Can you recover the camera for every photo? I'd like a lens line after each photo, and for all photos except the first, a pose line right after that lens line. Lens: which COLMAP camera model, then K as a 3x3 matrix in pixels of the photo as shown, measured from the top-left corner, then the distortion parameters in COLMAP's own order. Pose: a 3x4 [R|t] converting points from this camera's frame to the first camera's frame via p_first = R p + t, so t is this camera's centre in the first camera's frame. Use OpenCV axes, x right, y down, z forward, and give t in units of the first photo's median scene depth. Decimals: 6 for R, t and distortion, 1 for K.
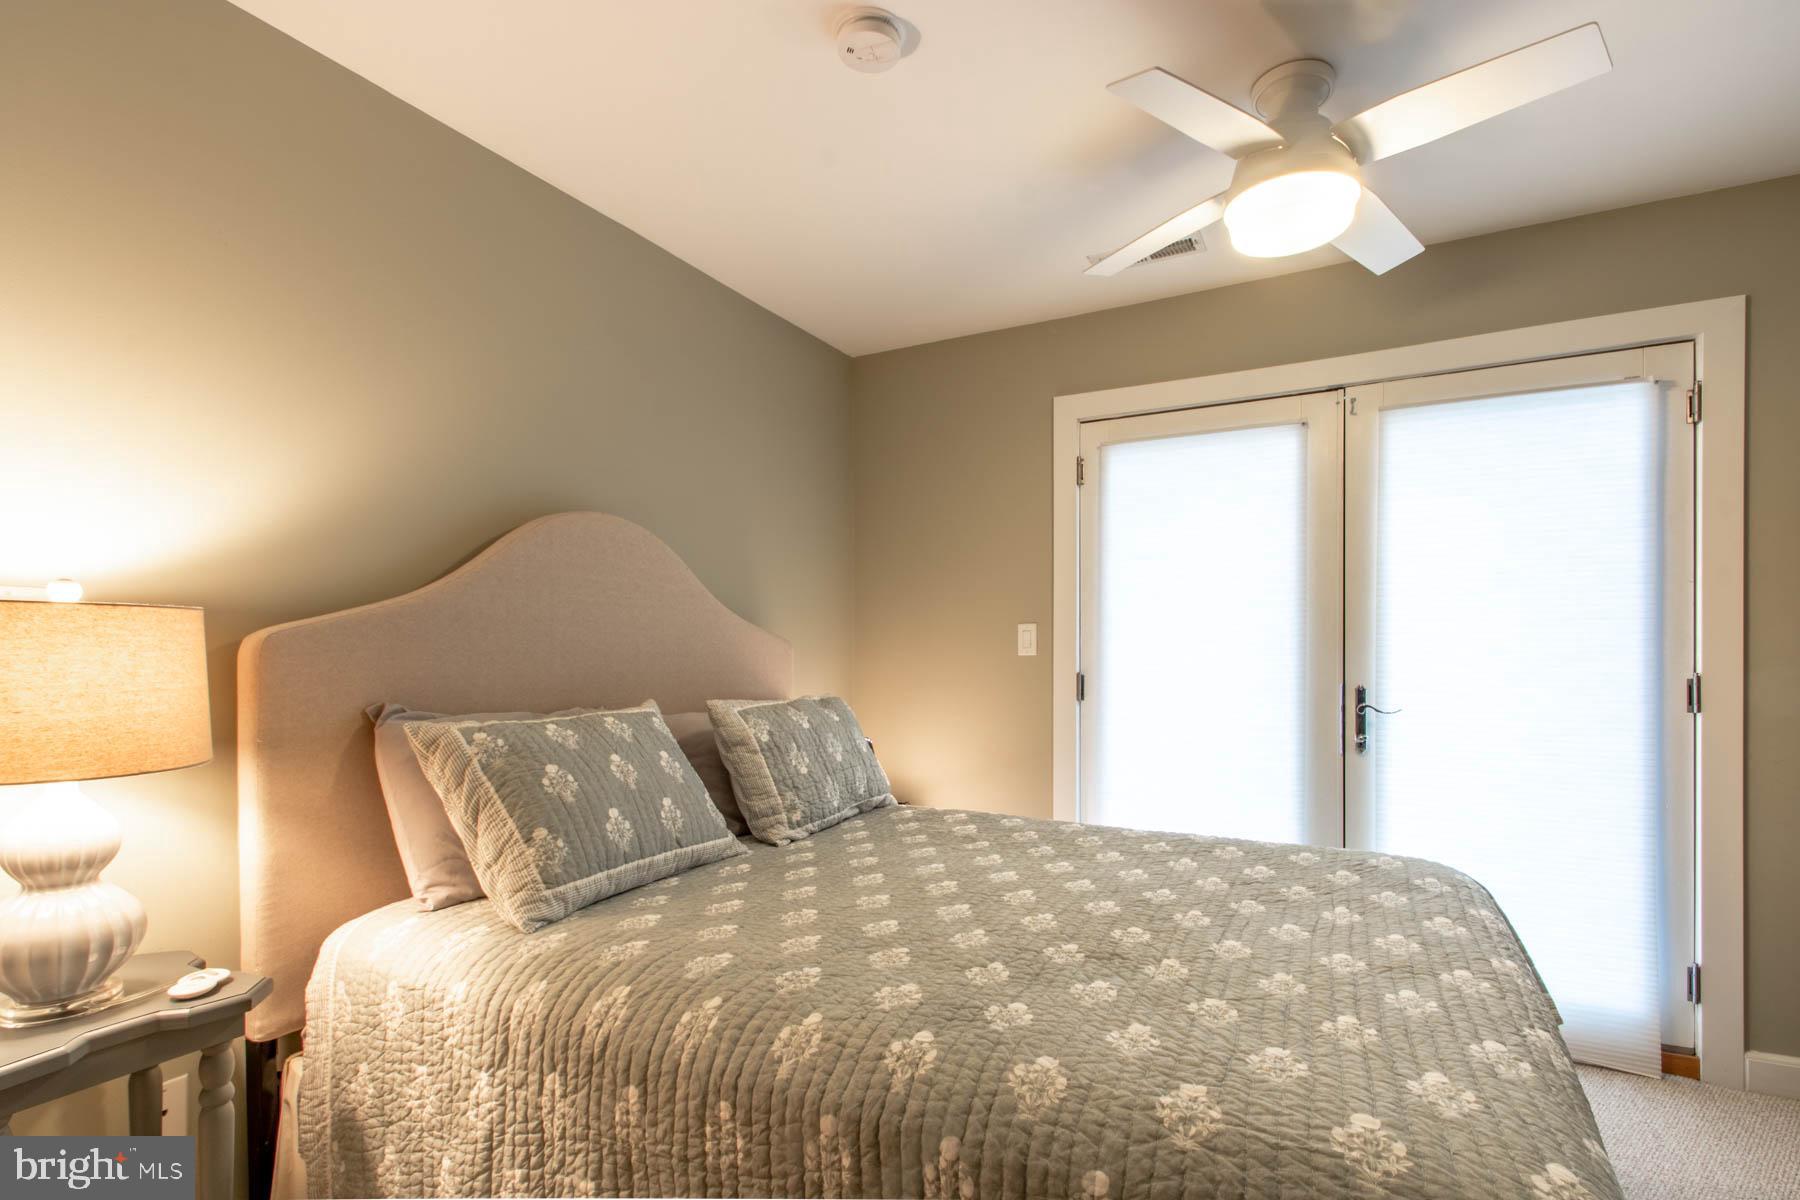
lens RADIAL K [[866.4, 0, 944.0], [0, 866.4, 664.6], [0, 0, 1]] dist [0.000851, 0.000161]
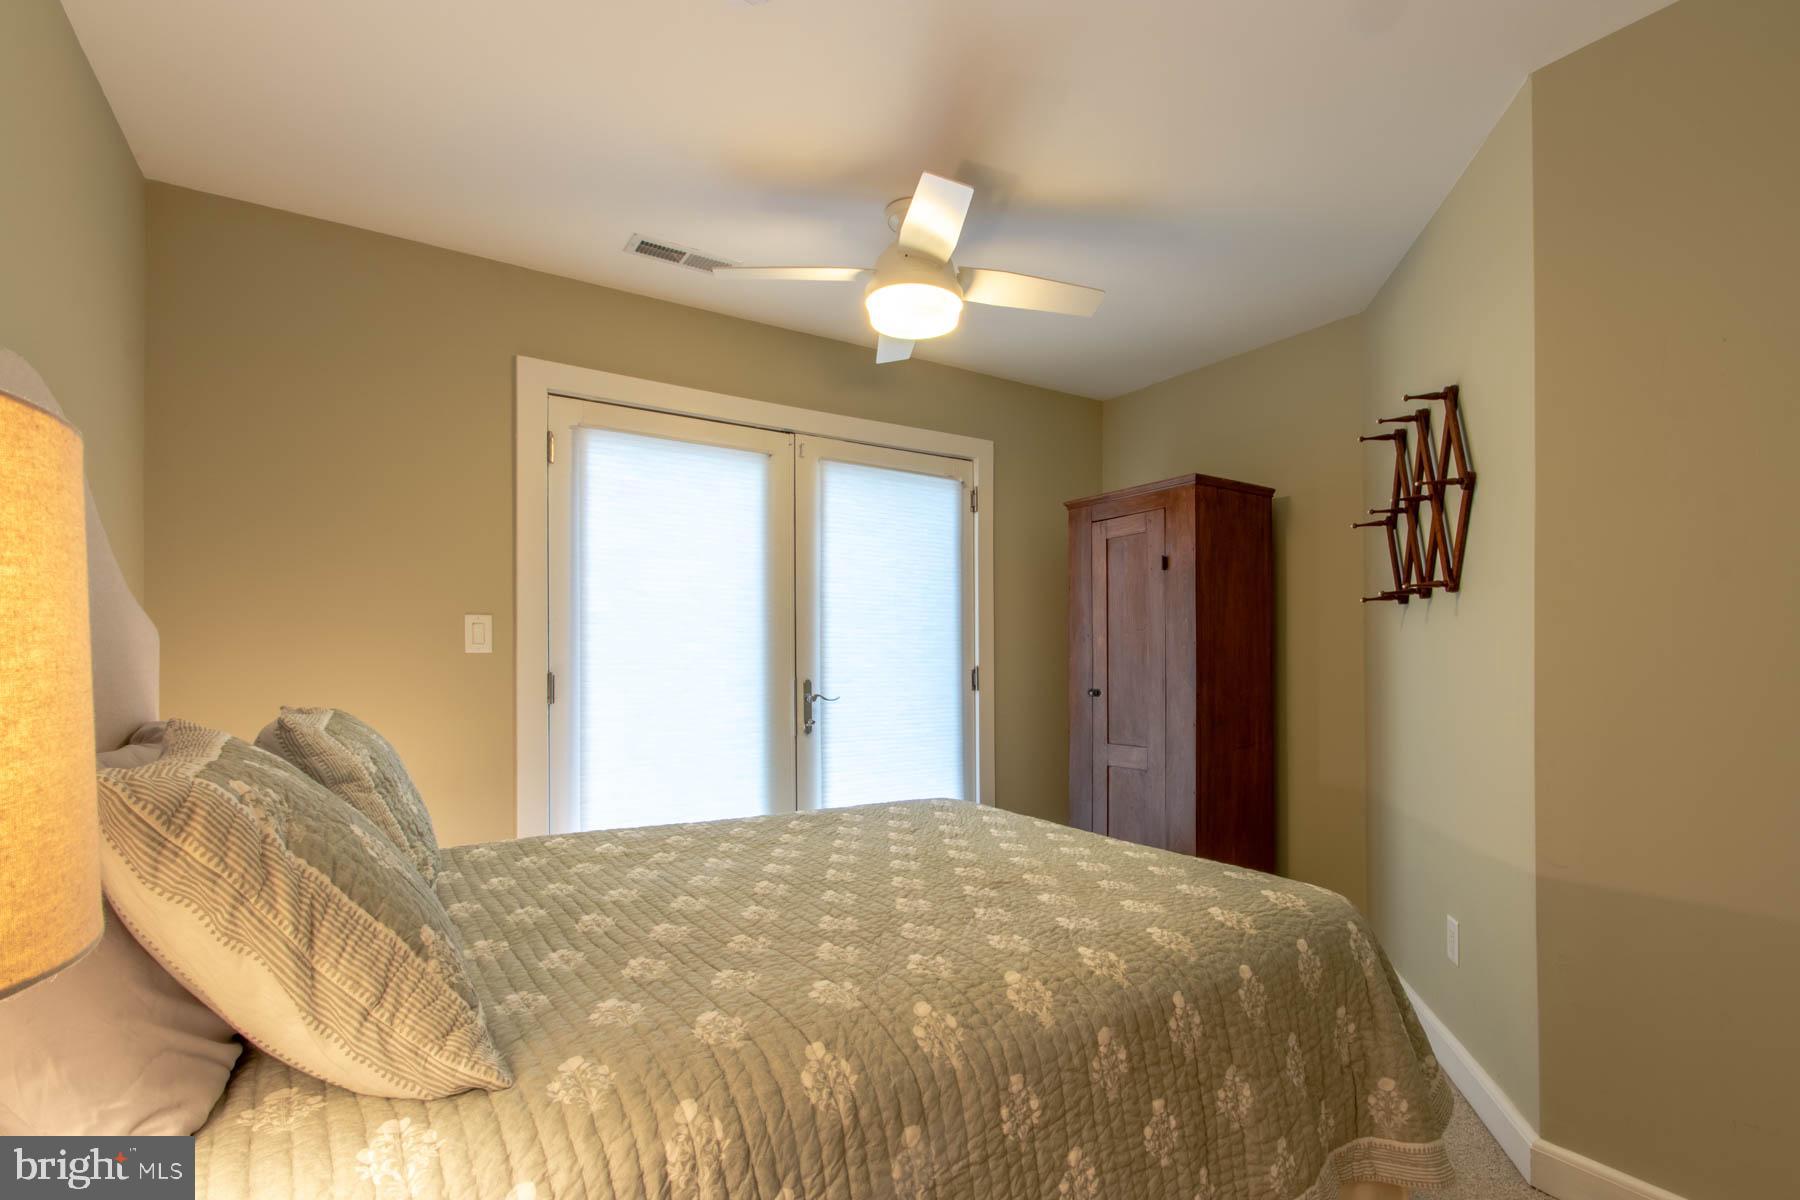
lens RADIAL K [[866.4, 0, 944.0], [0, 866.4, 664.6], [0, 0, 1]] dist [0.000851, 0.000161]
pose [[0.461966, -0.001794, 0.886896, -0.598751], [0.012692, 0.999909, -0.004588, 0.013808], [-0.886807, 0.013376, 0.461946, 0.301236]]
